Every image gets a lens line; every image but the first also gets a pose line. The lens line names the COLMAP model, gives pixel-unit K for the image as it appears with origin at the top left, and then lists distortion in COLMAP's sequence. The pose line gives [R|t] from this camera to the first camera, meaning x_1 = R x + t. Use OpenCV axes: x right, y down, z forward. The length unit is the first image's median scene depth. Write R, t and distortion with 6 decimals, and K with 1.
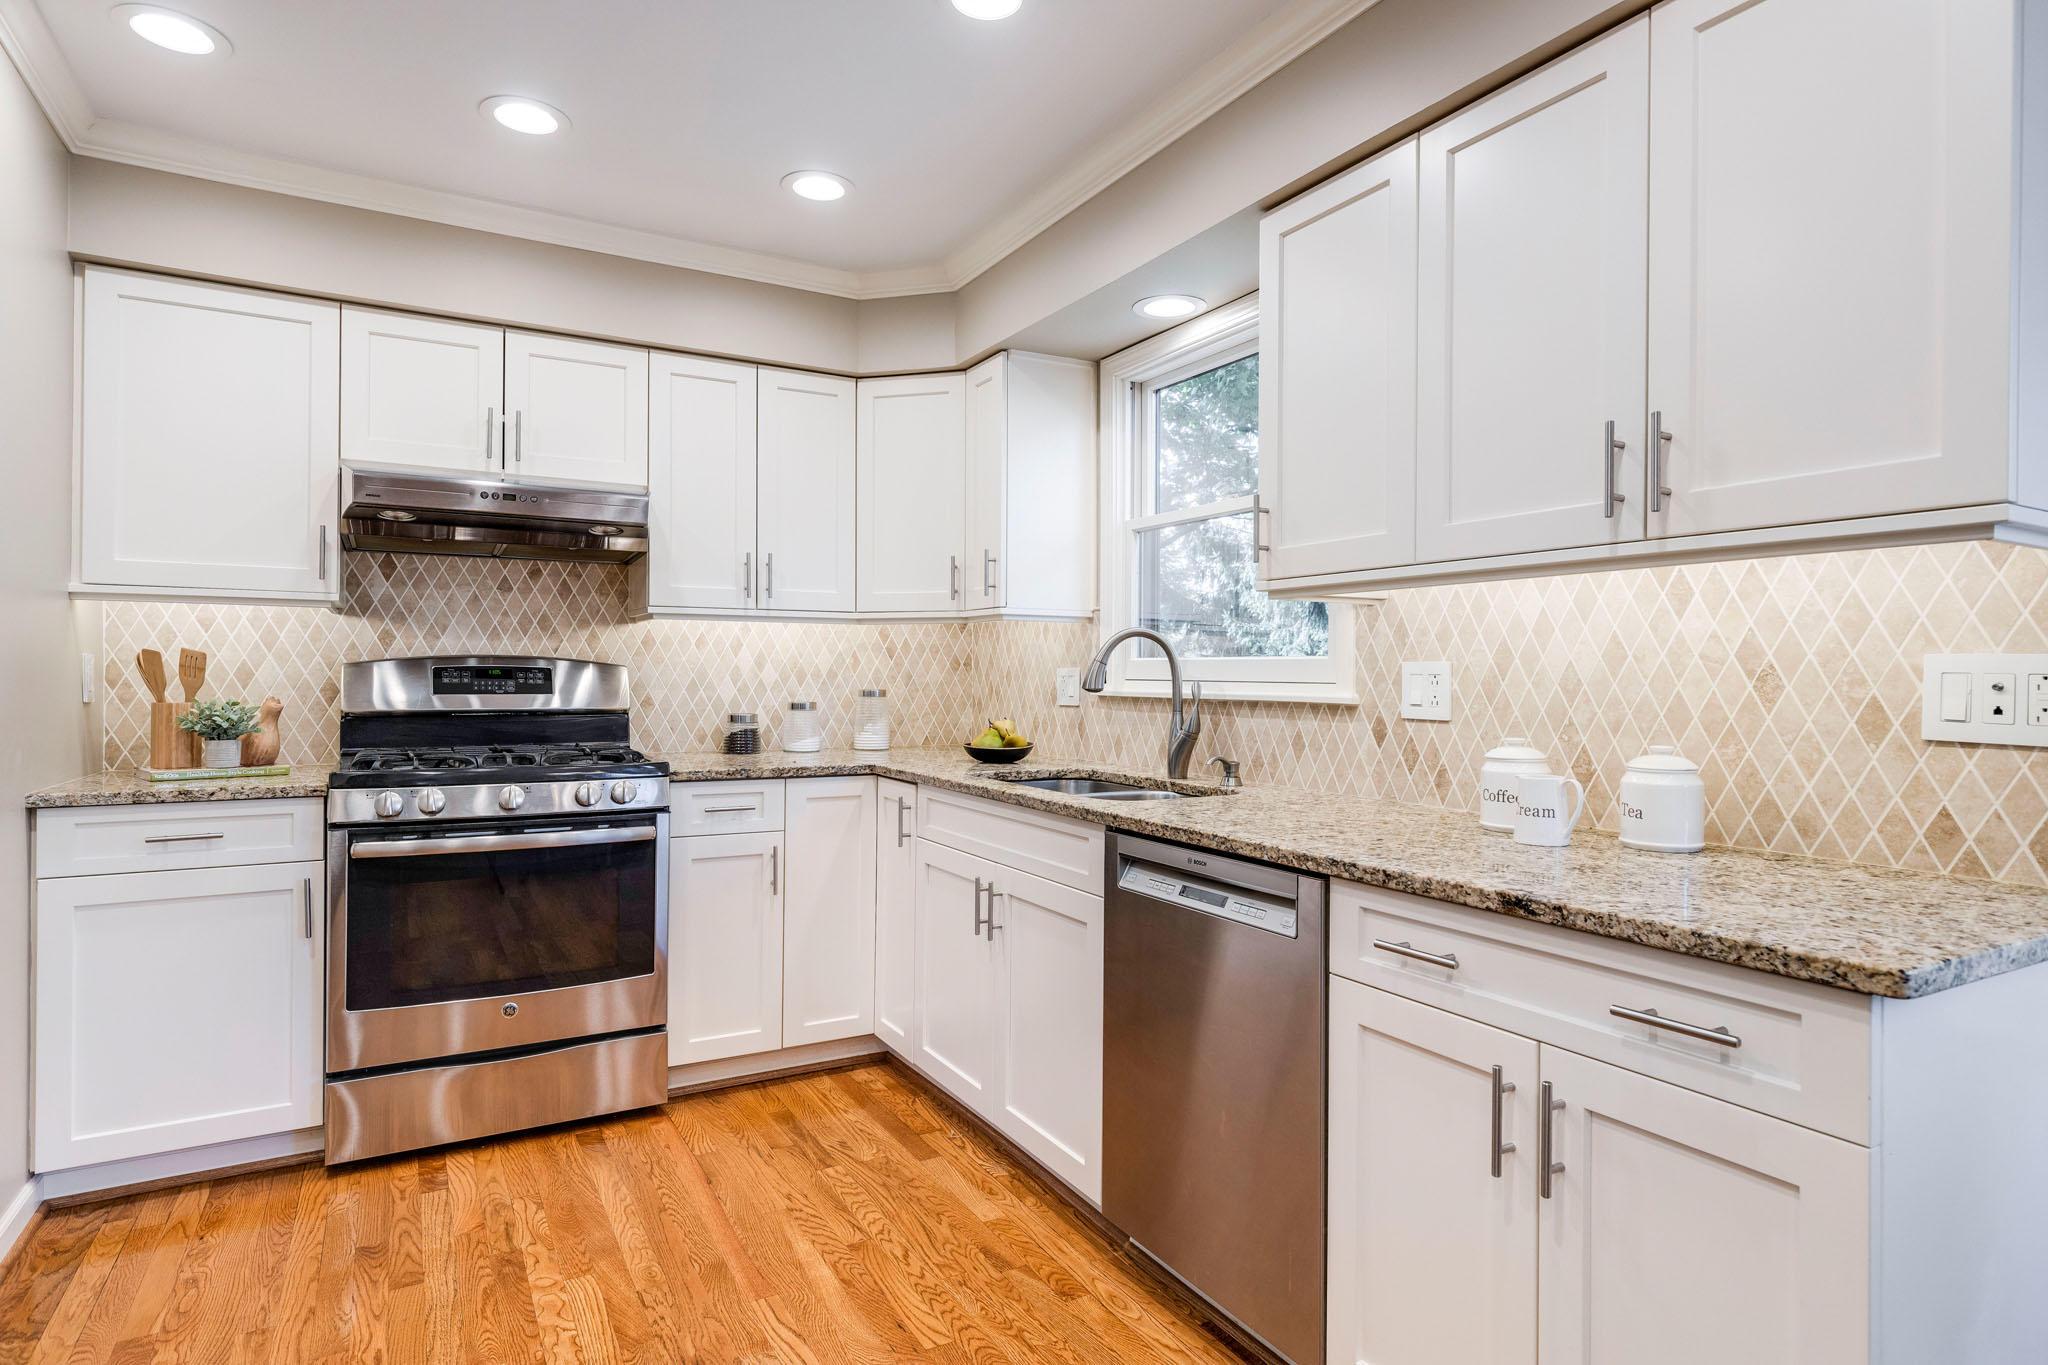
lens RADIAL K [[1101.1, 0, 1020.6], [0, 1101.1, 676.2], [0, 0, 1]] dist [-0.001424, 0.001070]
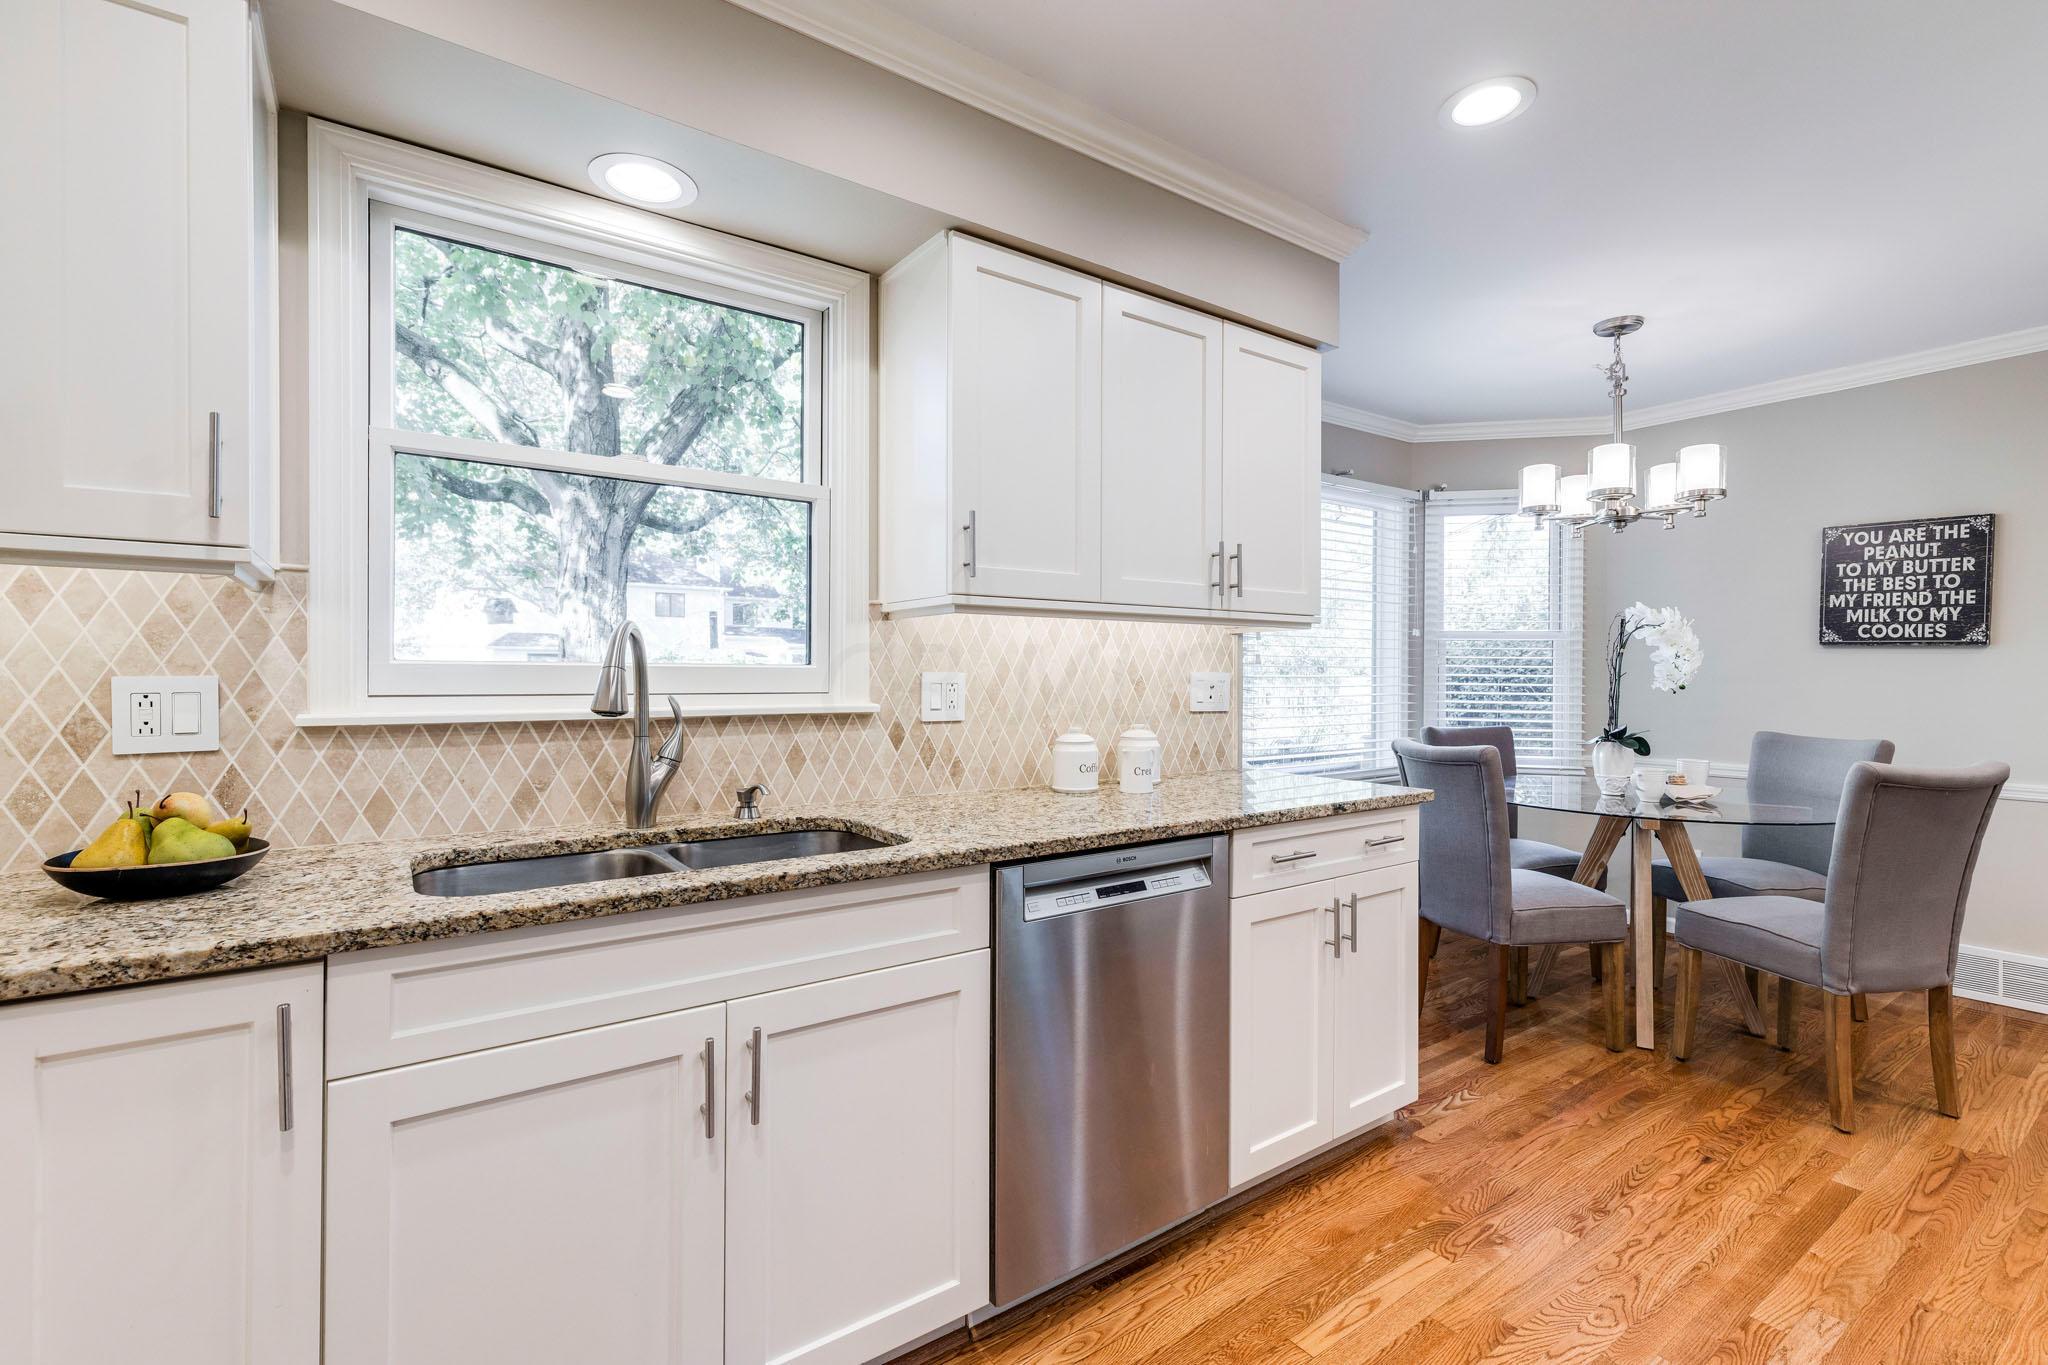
lens RADIAL K [[907.4, 0, 1017.5], [0, 907.4, 681.5], [0, 0, 1]] dist [0.002350, -0.000063]
pose [[-0.104744, -0.013444, 0.994408, -0.866679], [-0.000713, 0.999909, 0.013443, -0.023717], [-0.994499, 0.000699, -0.104744, 1.441279]]
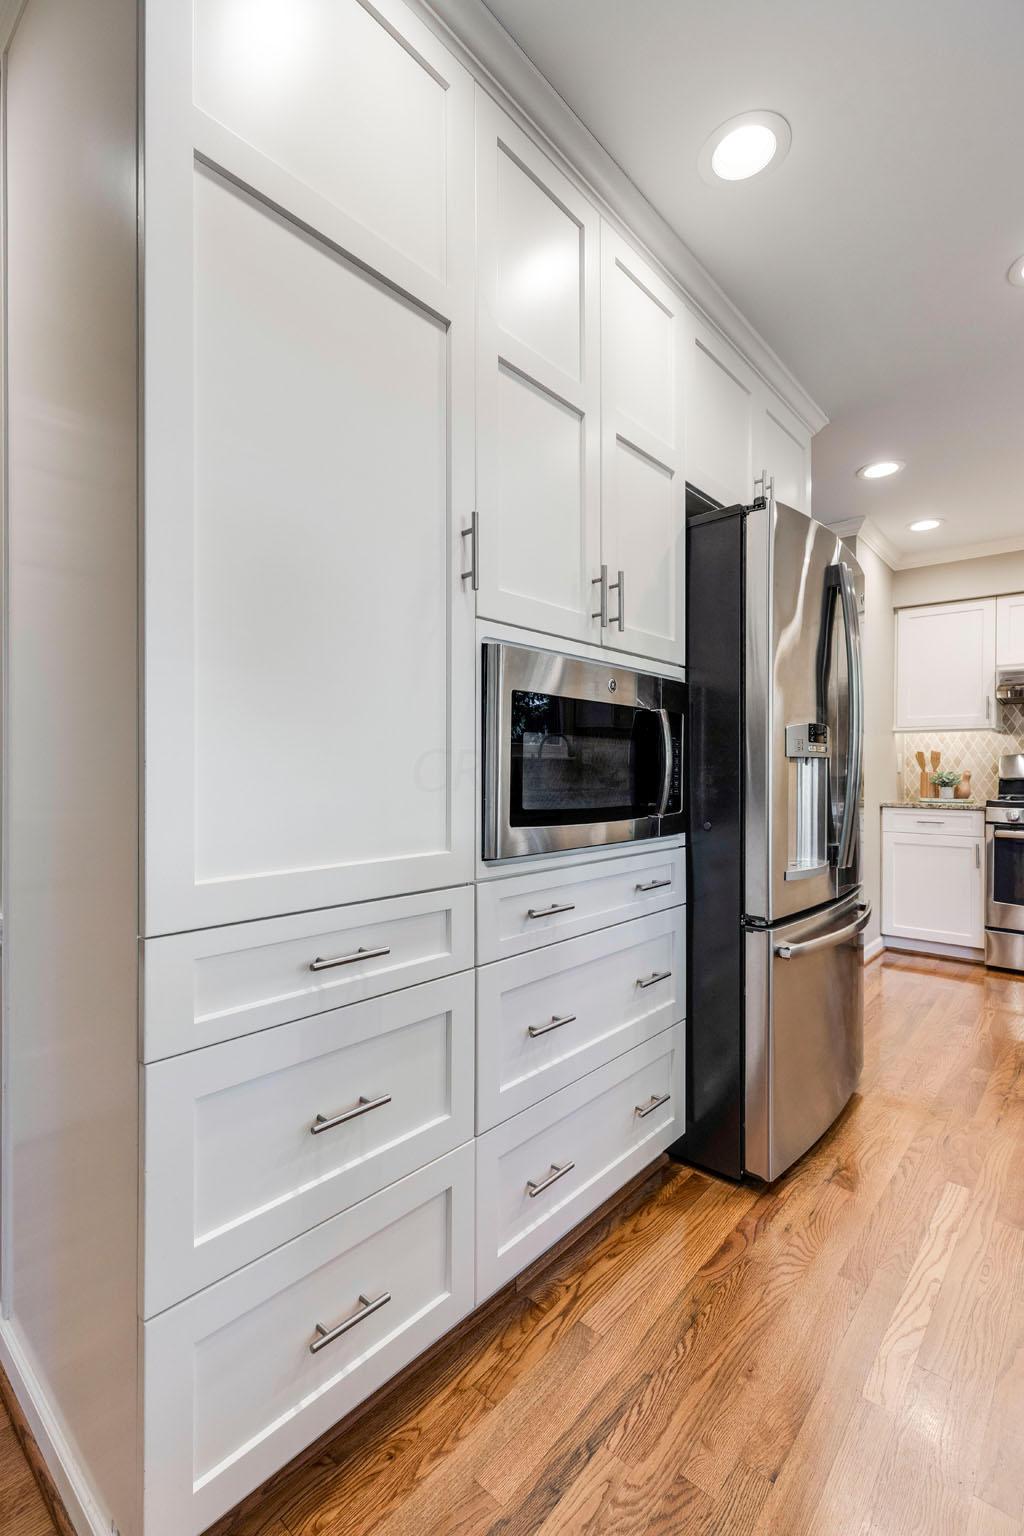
lens RADIAL K [[680.6, 0, 511.2], [0, 680.6, 770.8], [0, 0, 1]] dist [0.002350, -0.000063]
pose [[0.334908, -0.003349, -0.942245, 0.341467], [-0.001409, 0.999991, -0.004055, 0.025018], [0.942250, 0.002686, 0.334900, -0.381219]]
